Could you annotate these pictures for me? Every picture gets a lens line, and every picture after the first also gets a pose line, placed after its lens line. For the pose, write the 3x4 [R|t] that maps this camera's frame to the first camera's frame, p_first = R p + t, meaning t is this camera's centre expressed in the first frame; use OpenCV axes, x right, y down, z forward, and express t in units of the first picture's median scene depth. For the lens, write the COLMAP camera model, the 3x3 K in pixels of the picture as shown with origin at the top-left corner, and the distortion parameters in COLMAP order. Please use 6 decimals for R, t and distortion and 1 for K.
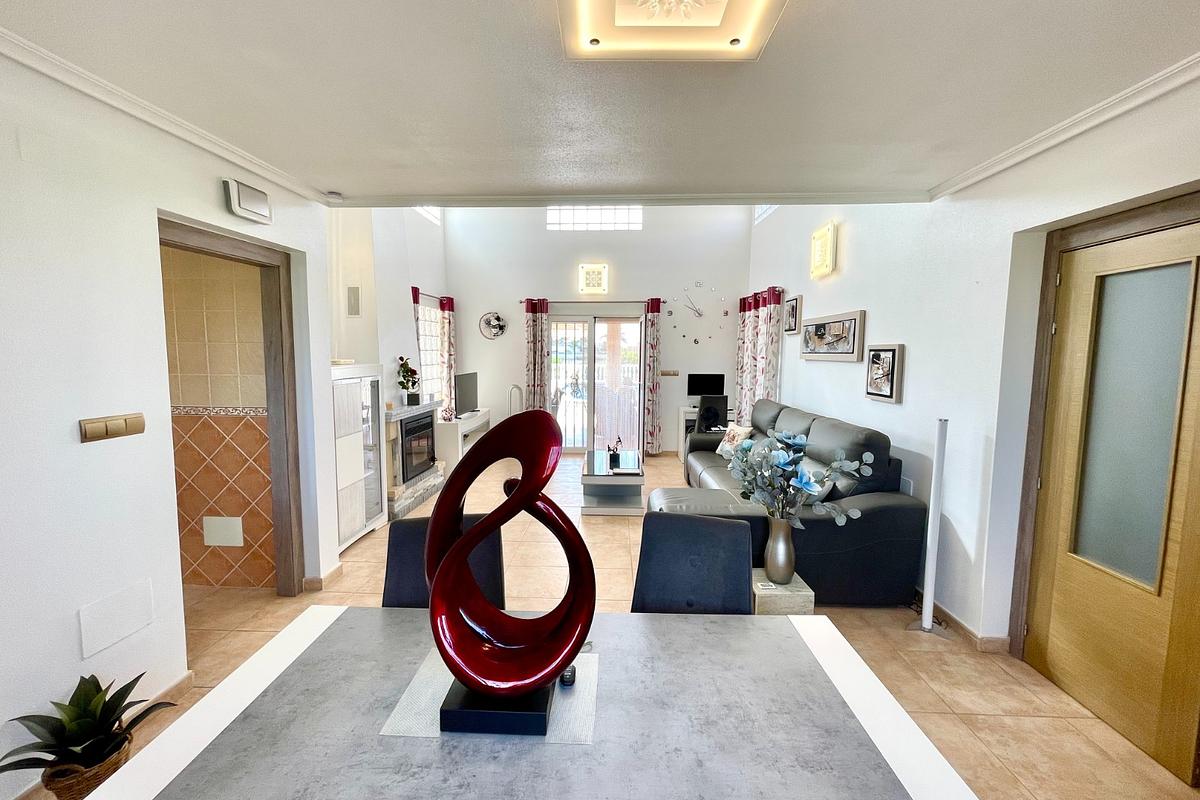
lens RADIAL K [[485.7, 0, 596.4], [0, 485.7, 397.8], [0, 0, 1]] dist [-0.000976, -0.000298]
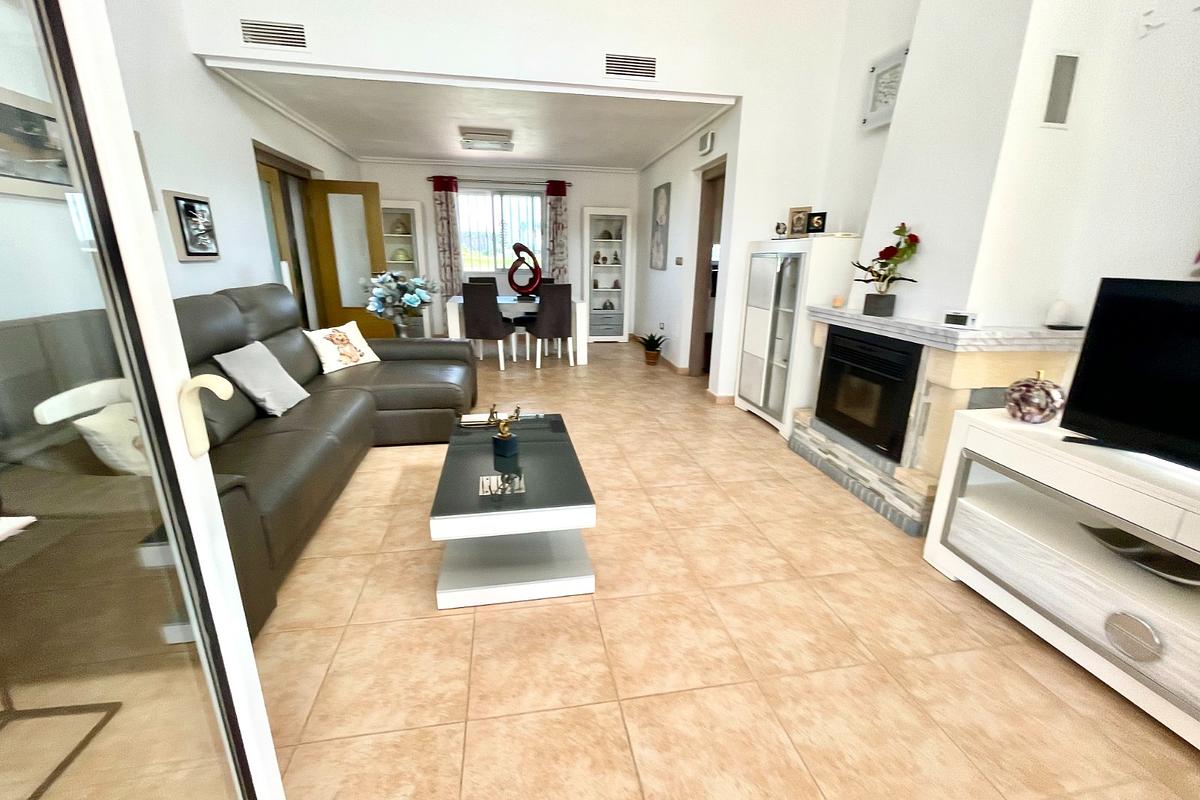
lens RADIAL K [[485.7, 0, 596.4], [0, 485.7, 397.8], [0, 0, 1]] dist [-0.000976, -0.000298]
pose [[-0.978246, 0.037798, -0.203978, 0.044711], [-0.039740, 0.930907, 0.363087, -0.110815], [0.203608, 0.363295, -0.909154, 2.039946]]
